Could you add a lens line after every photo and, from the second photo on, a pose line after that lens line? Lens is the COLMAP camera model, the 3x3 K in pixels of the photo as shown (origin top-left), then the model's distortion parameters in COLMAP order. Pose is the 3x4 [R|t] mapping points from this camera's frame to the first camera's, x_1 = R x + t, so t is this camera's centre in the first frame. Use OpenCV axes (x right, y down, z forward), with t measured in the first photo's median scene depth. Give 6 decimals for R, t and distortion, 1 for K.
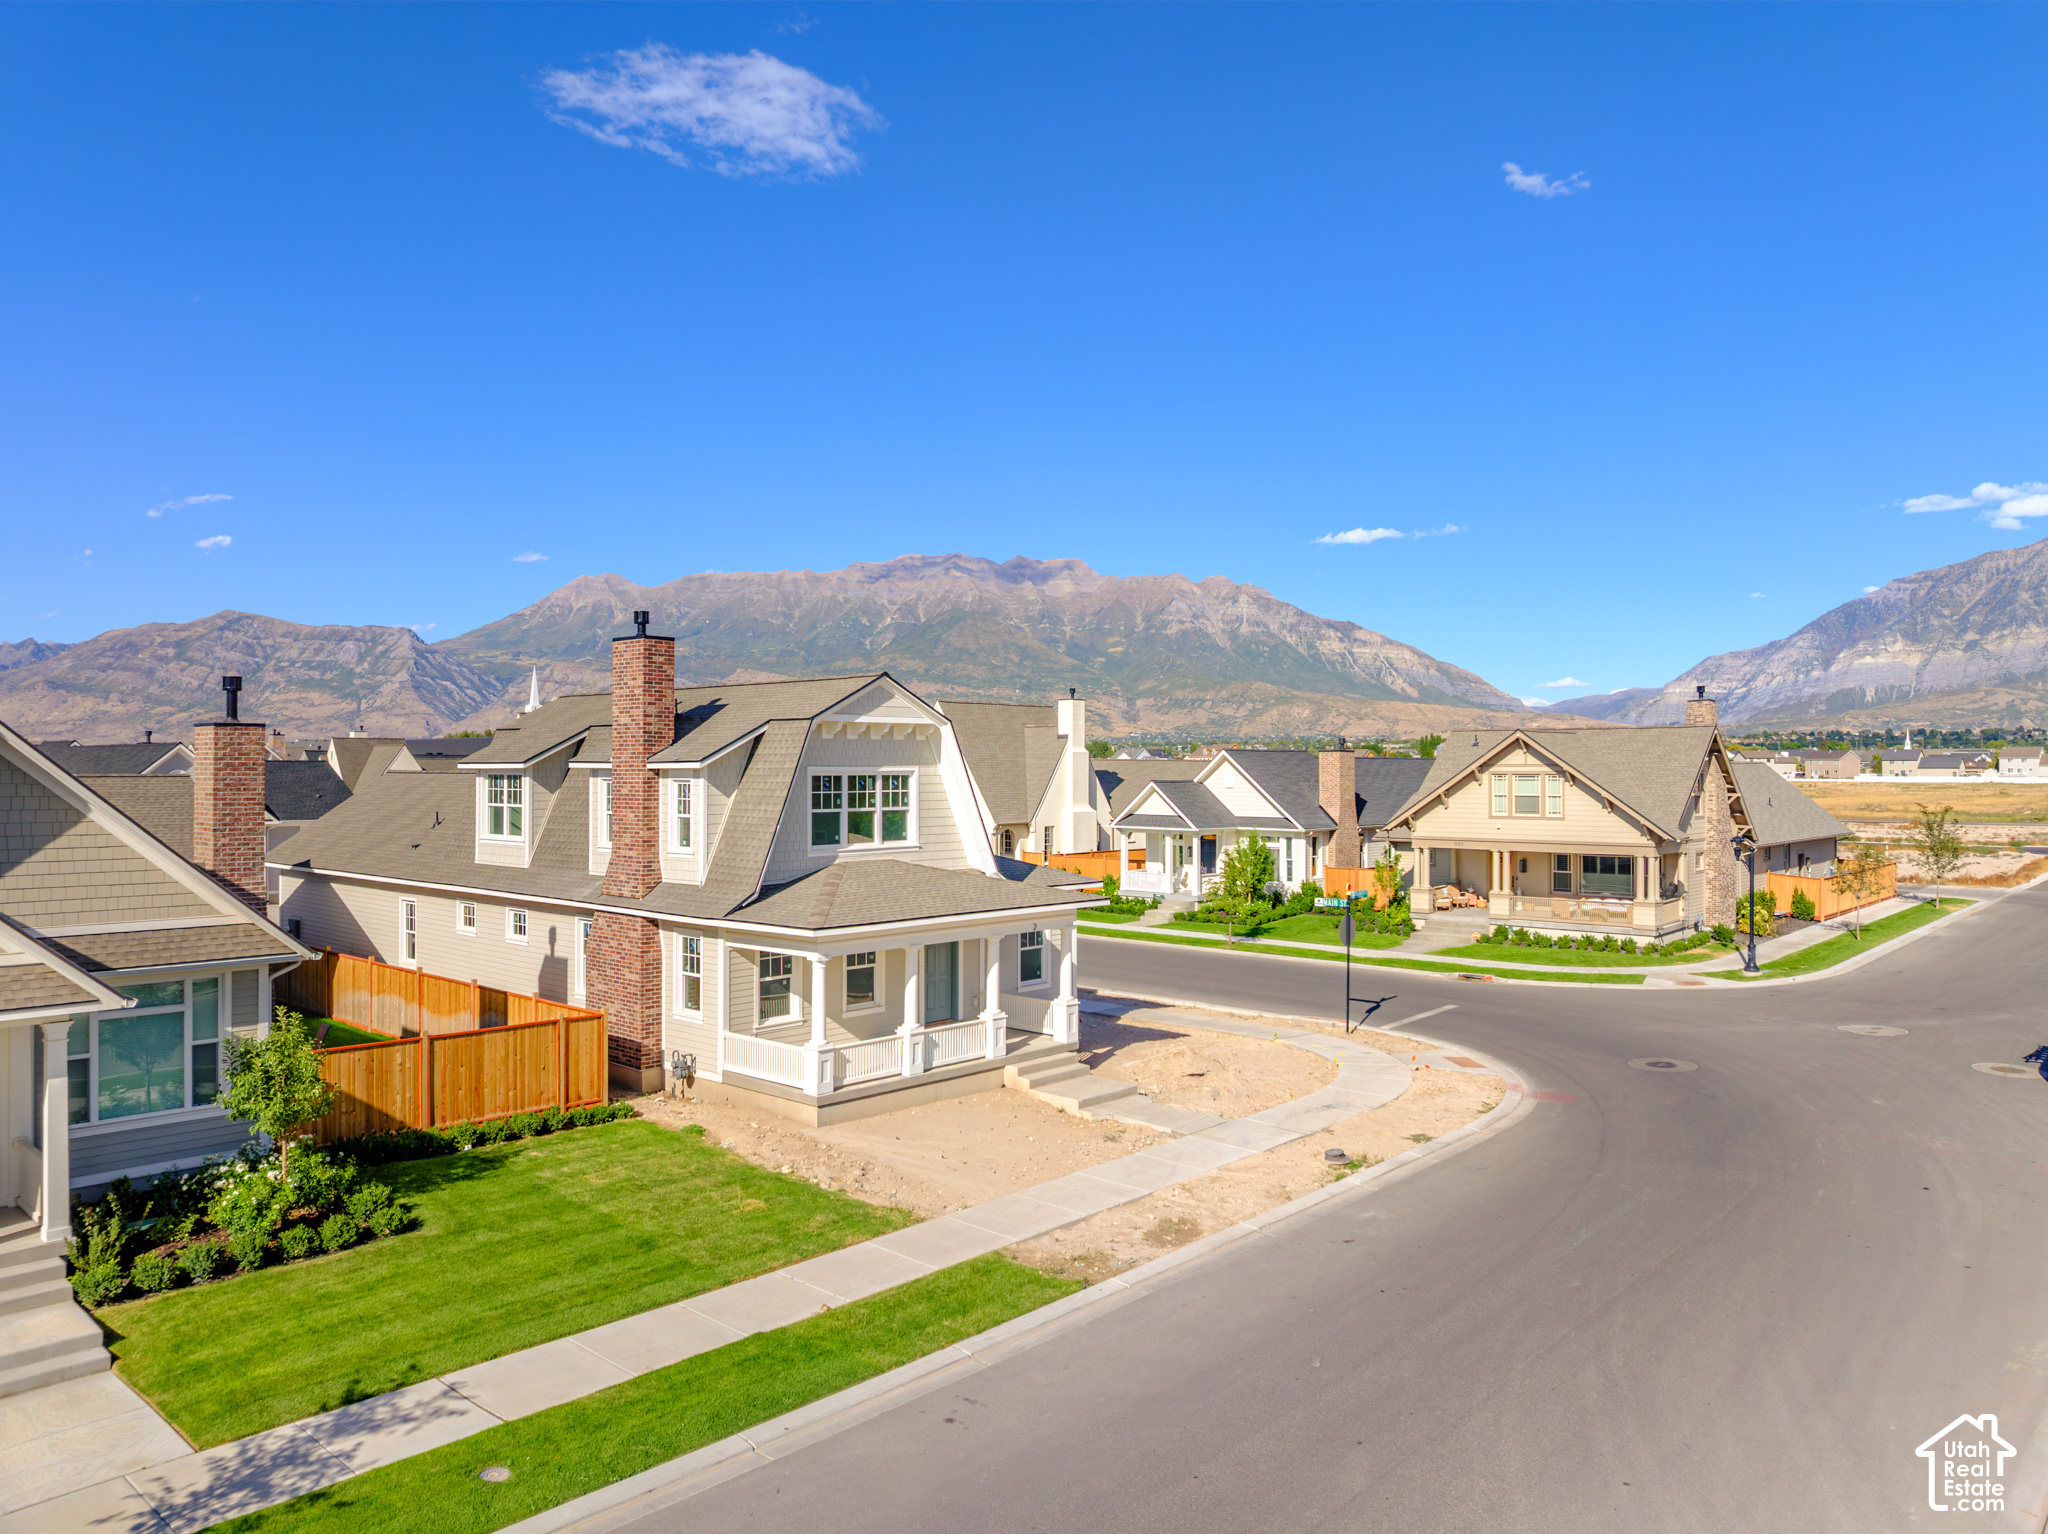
lens RADIAL K [[1442.3, 0, 1024.0], [0, 1442.3, 767.0], [0, 0, 1]] dist [-0.020469, 0.000733]
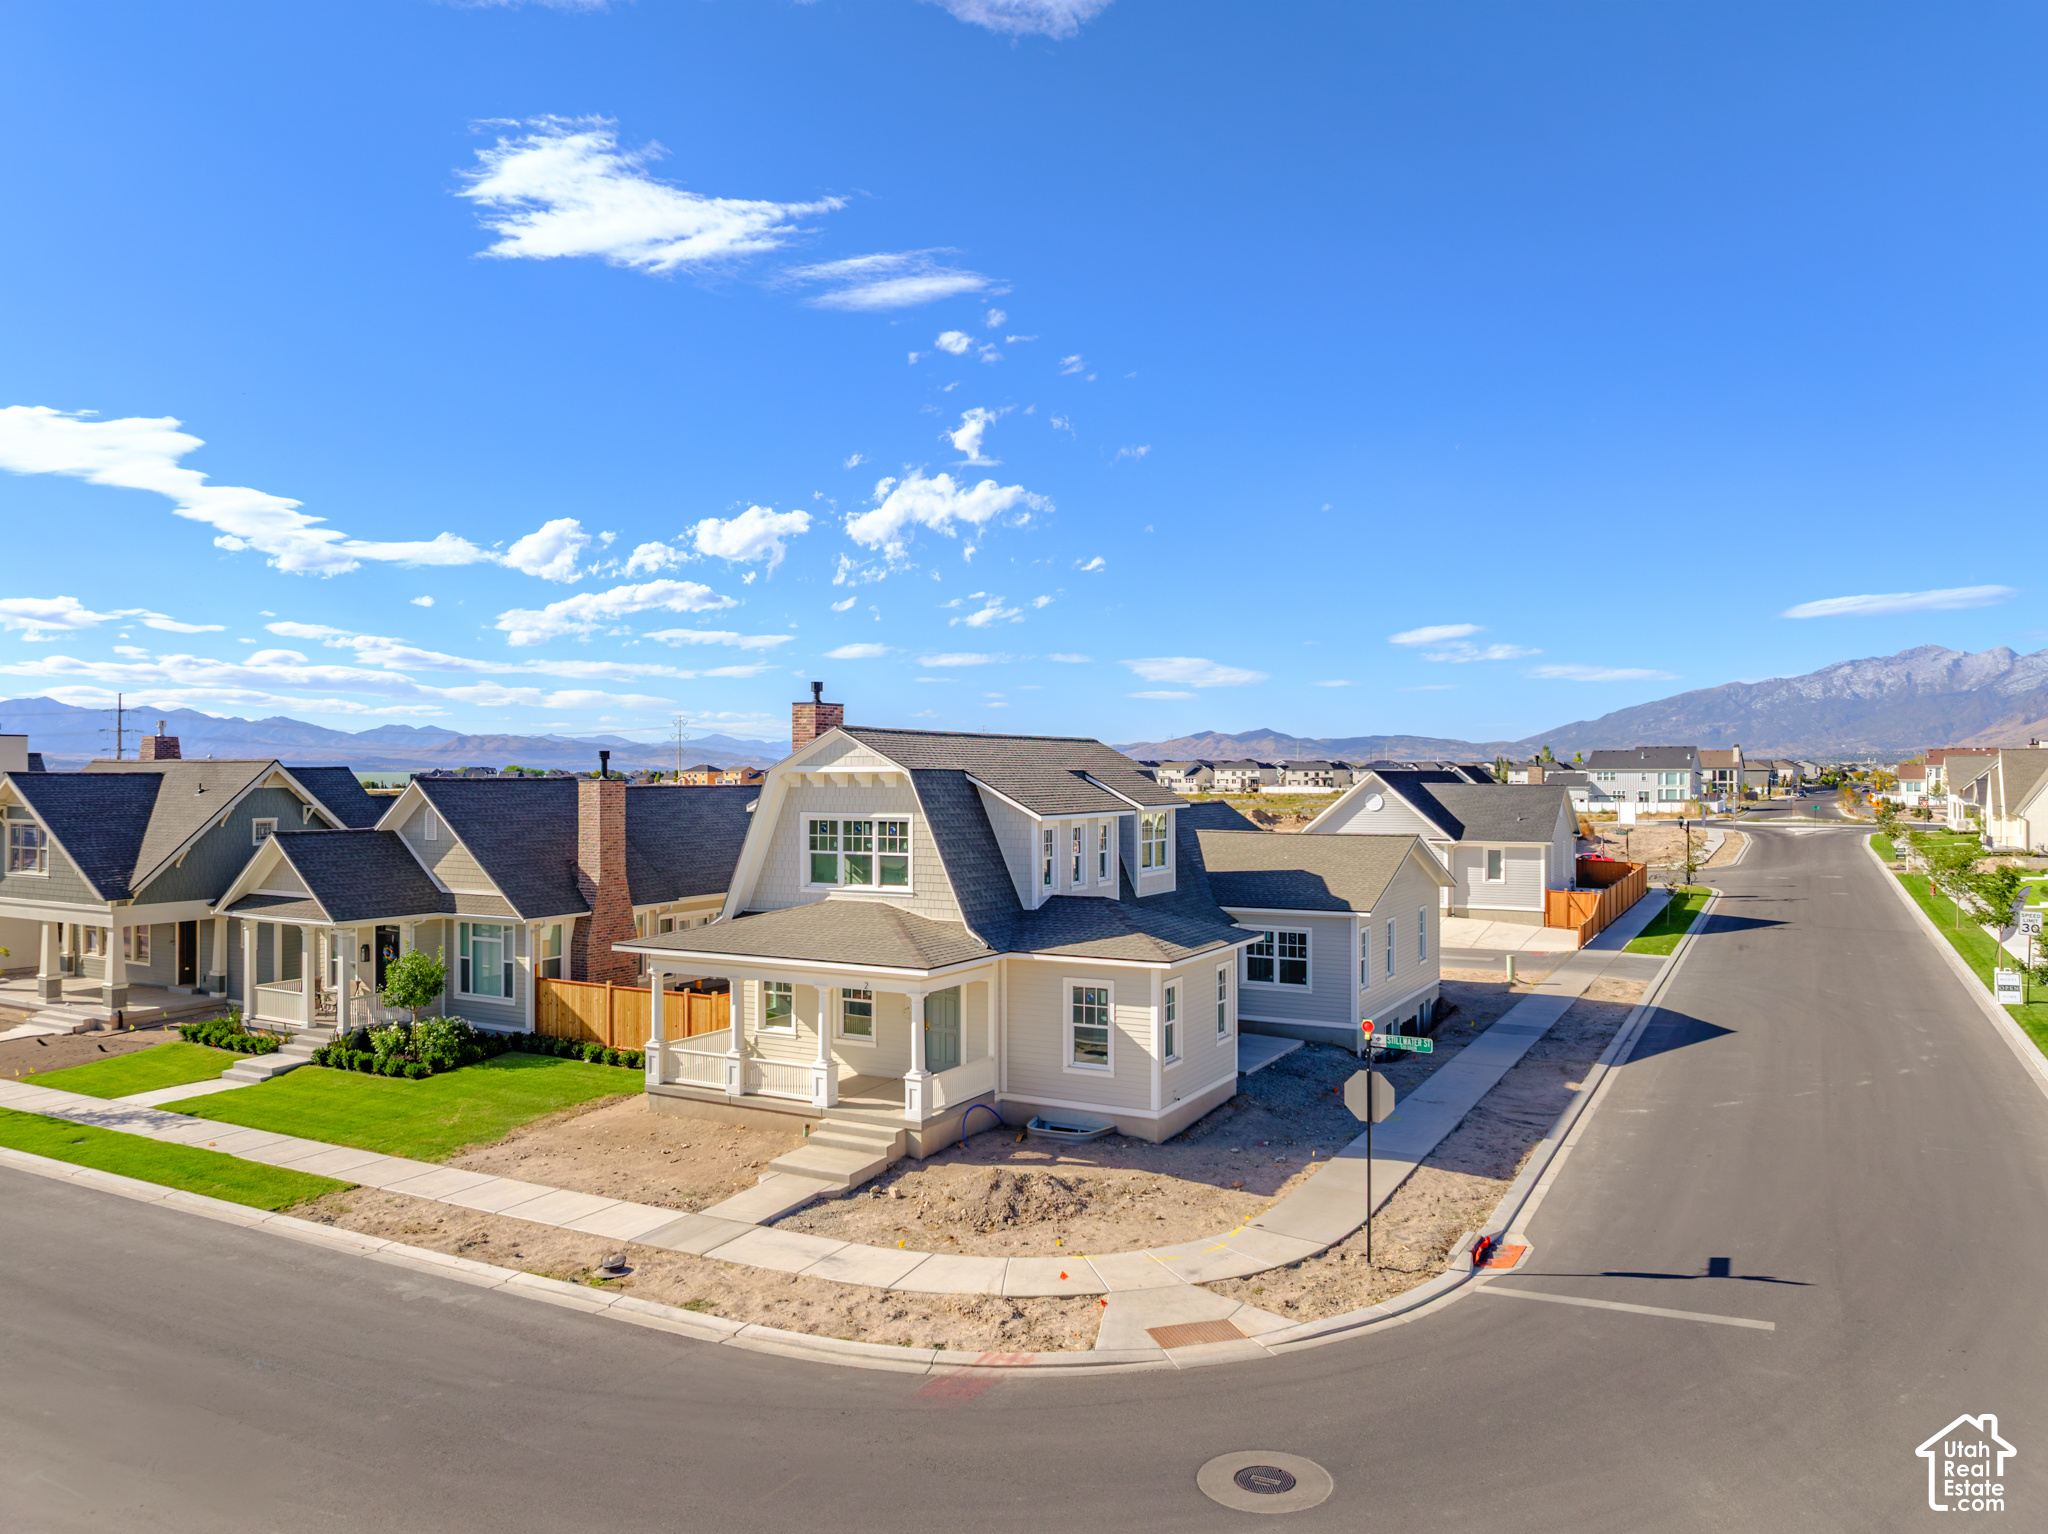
lens RADIAL K [[1432.1, 0, 1024.0], [0, 1432.1, 767.0], [0, 0, 1]] dist [-0.034821, -0.001681]
pose [[0.233395, -0.006702, -0.972359, 0.442538], [0.002655, 0.999977, -0.006256, -0.012717], [0.972378, -0.001121, 0.233408, 0.408633]]
